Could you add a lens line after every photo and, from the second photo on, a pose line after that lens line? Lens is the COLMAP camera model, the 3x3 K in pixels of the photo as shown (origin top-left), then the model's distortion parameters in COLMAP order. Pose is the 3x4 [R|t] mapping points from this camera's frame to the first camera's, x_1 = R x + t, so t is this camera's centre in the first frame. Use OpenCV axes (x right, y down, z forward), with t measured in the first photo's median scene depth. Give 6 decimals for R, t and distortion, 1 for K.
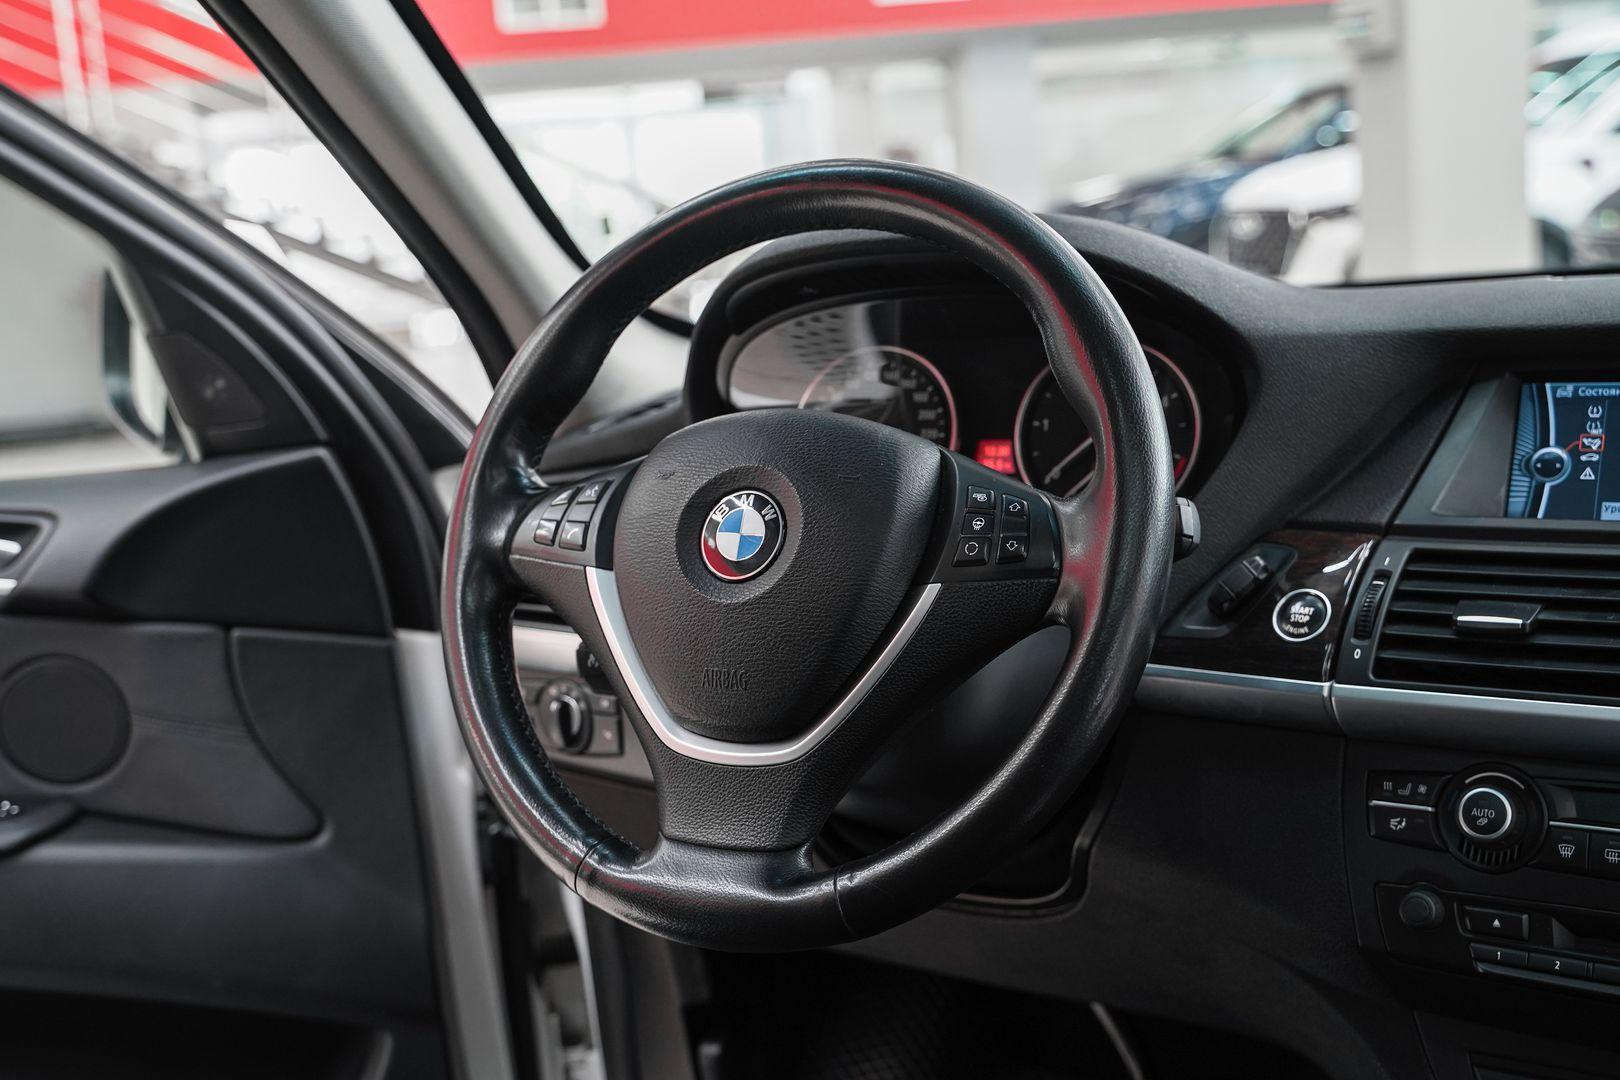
lens RADIAL K [[2025.4, 0, 750.7], [0, 2025.4, 514.4], [0, 0, 1]] dist [0.004547, 0.031838]
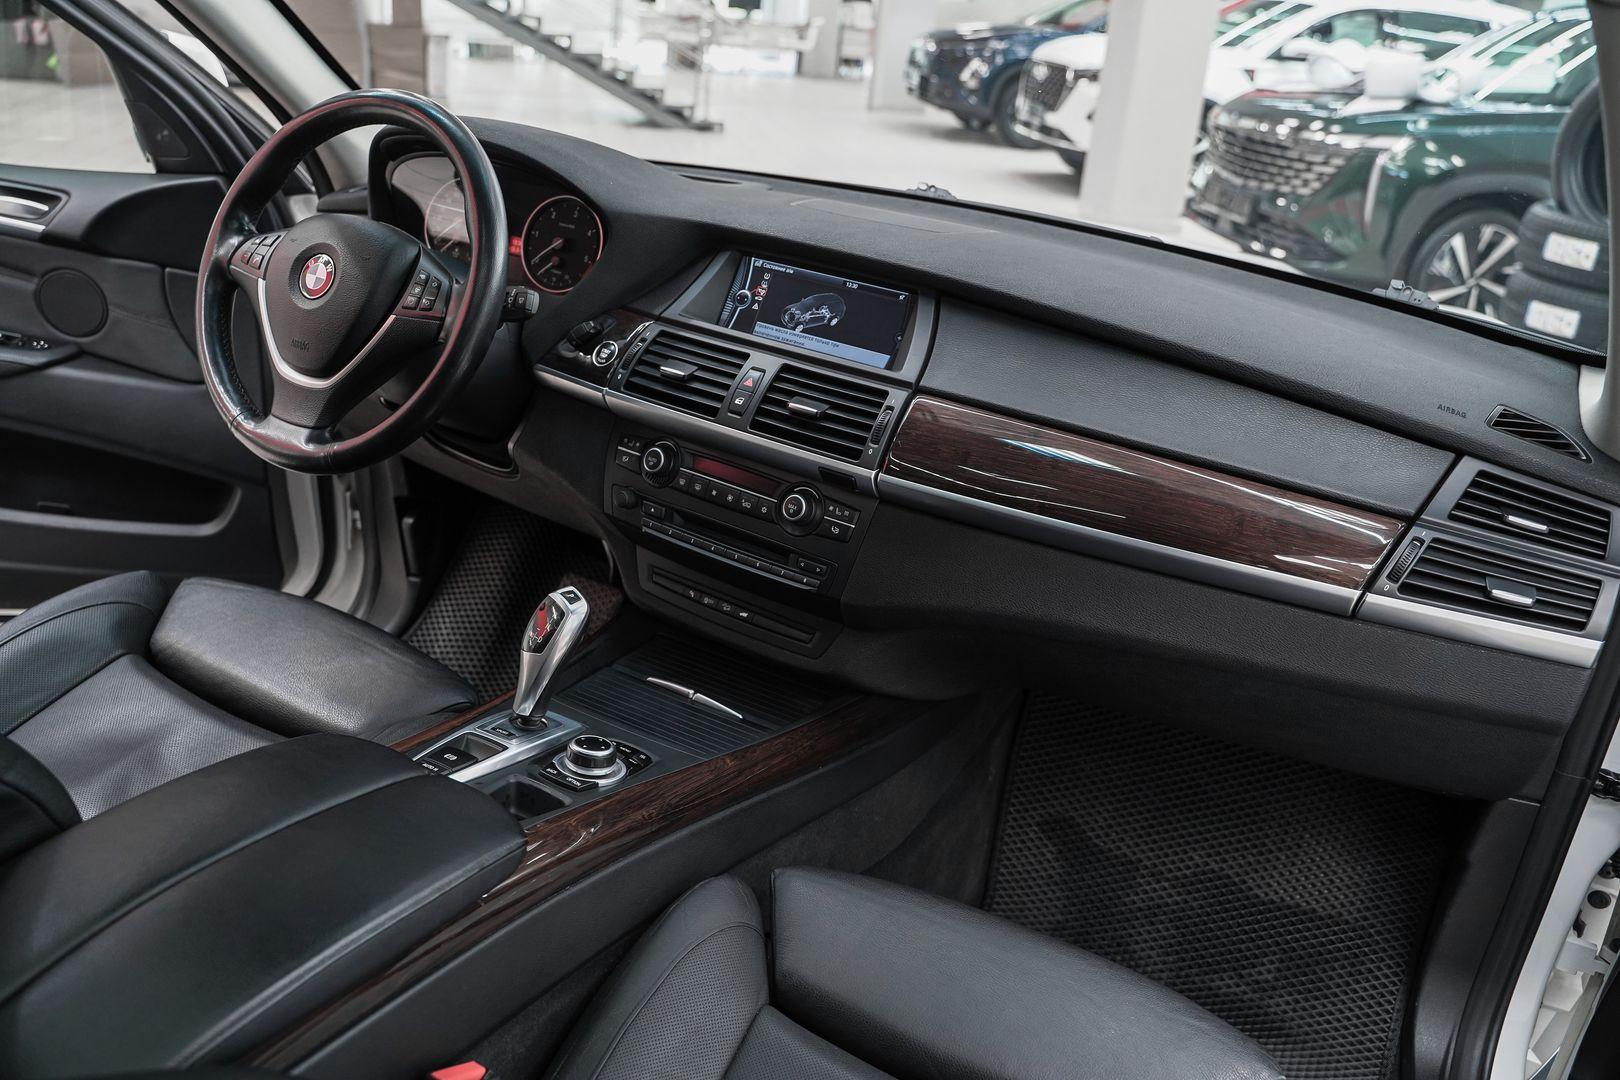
lens RADIAL K [[1312.5, 0, 804.0], [0, 1312.5, 531.7], [0, 0, 1]] dist [-0.114014, 0.088723]
pose [[0.986192, 0.145926, 0.078296, 0.388152], [-0.160620, 0.957974, 0.237671, -0.122595], [-0.040323, -0.246965, 0.968185, -0.329464]]
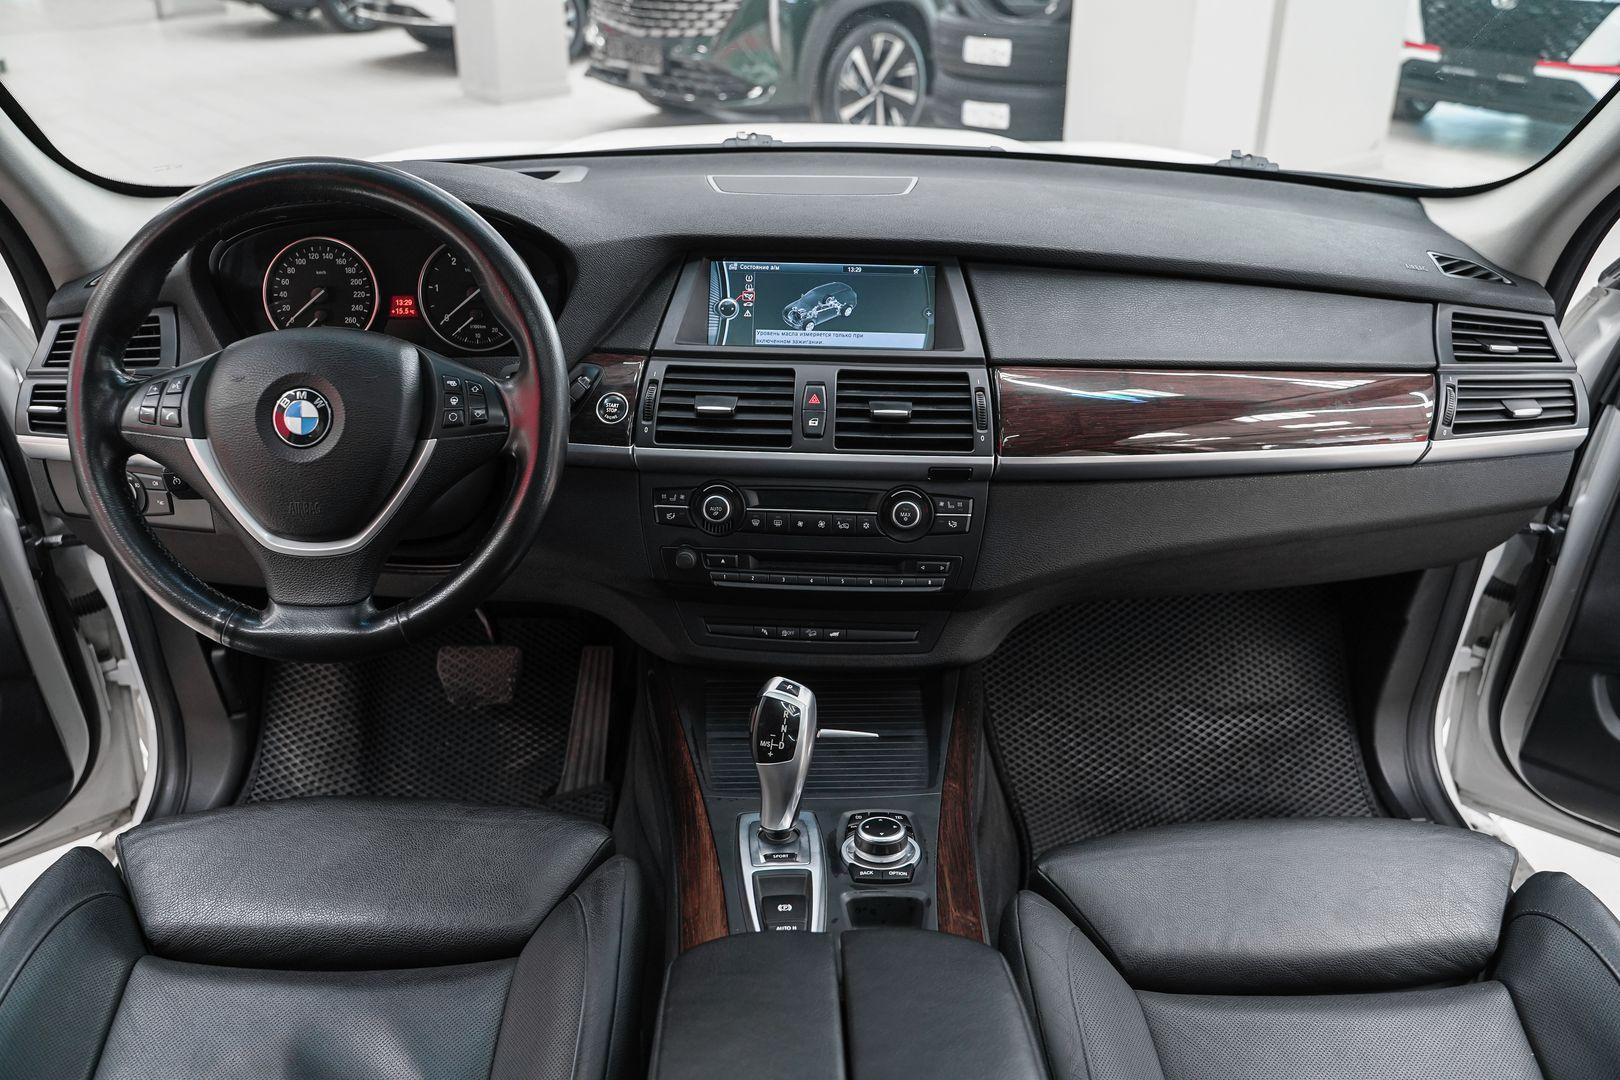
lens RADIAL K [[1312.5, 0, 804.0], [0, 1312.5, 531.7], [0, 0, 1]] dist [-0.114014, 0.088723]
pose [[0.849434, -0.170515, 0.499386, -0.177462], [0.012433, 0.952558, 0.304103, -0.193010], [-0.527548, -0.252106, 0.811255, -0.053794]]
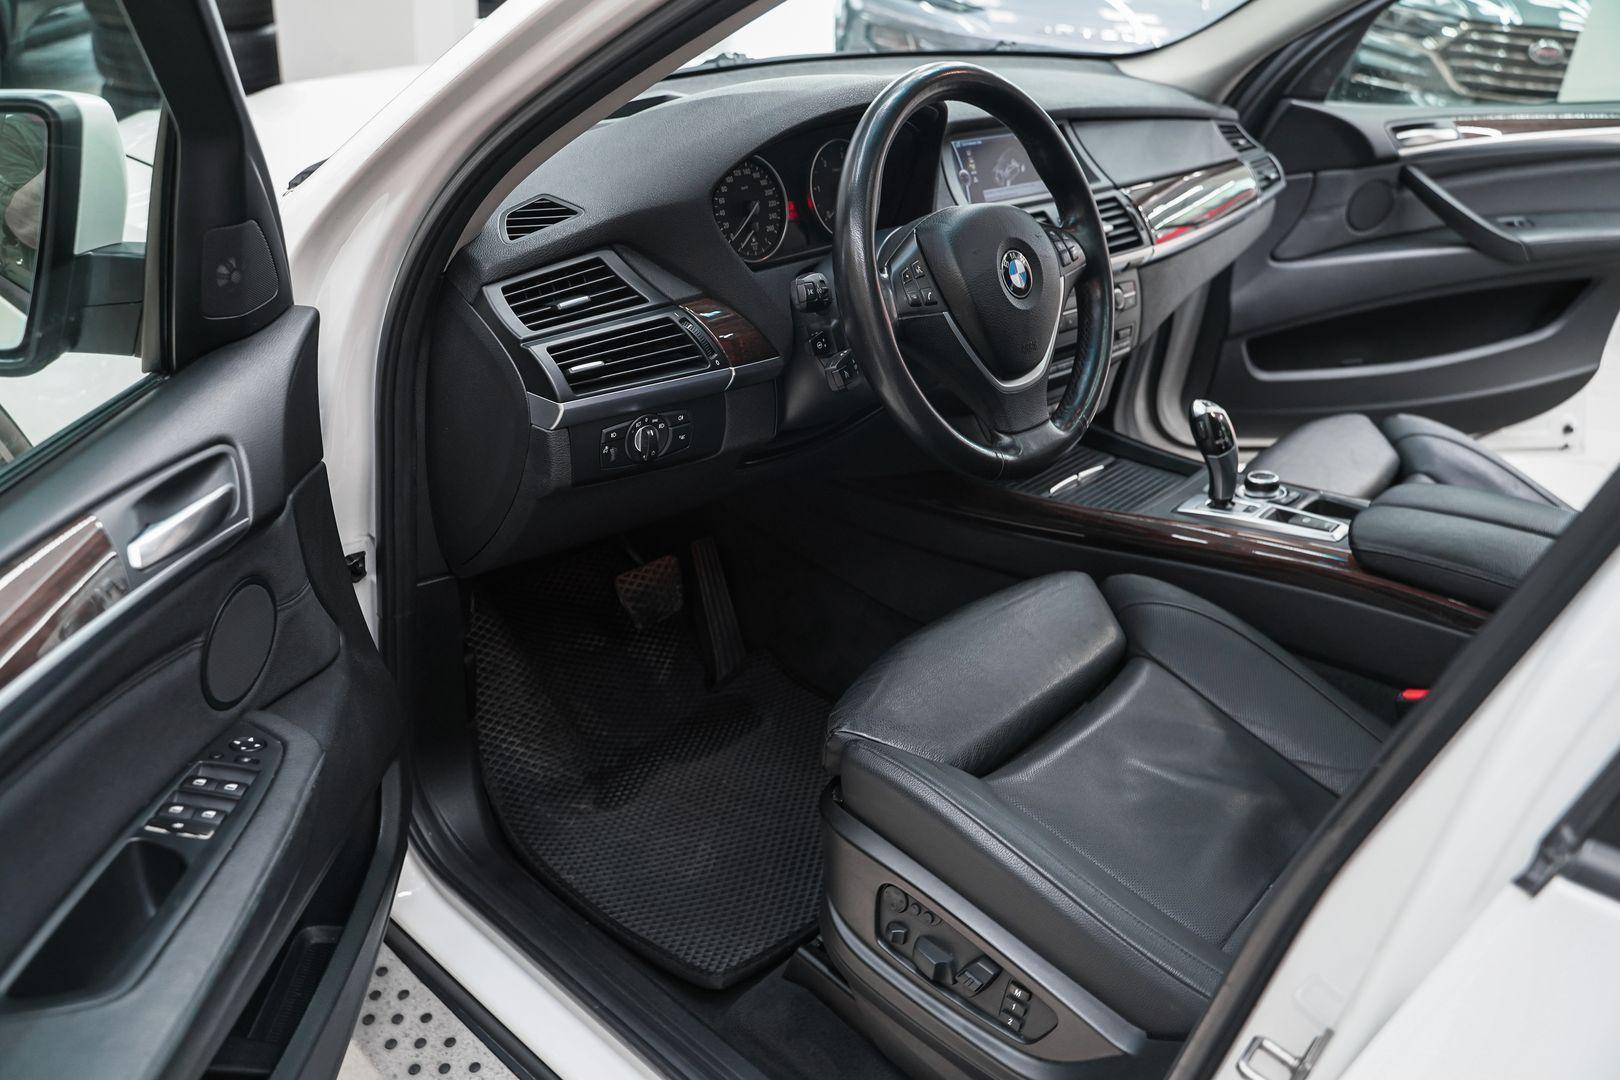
lens RADIAL K [[1312.5, 0, 804.0], [0, 1312.5, 531.7], [0, 0, 1]] dist [-0.114014, 0.088723]
pose [[0.204066, -0.383397, 0.900757, -1.171952], [0.074774, 0.923536, 0.376152, -0.228328], [-0.976097, -0.009406, 0.217131, 0.854561]]
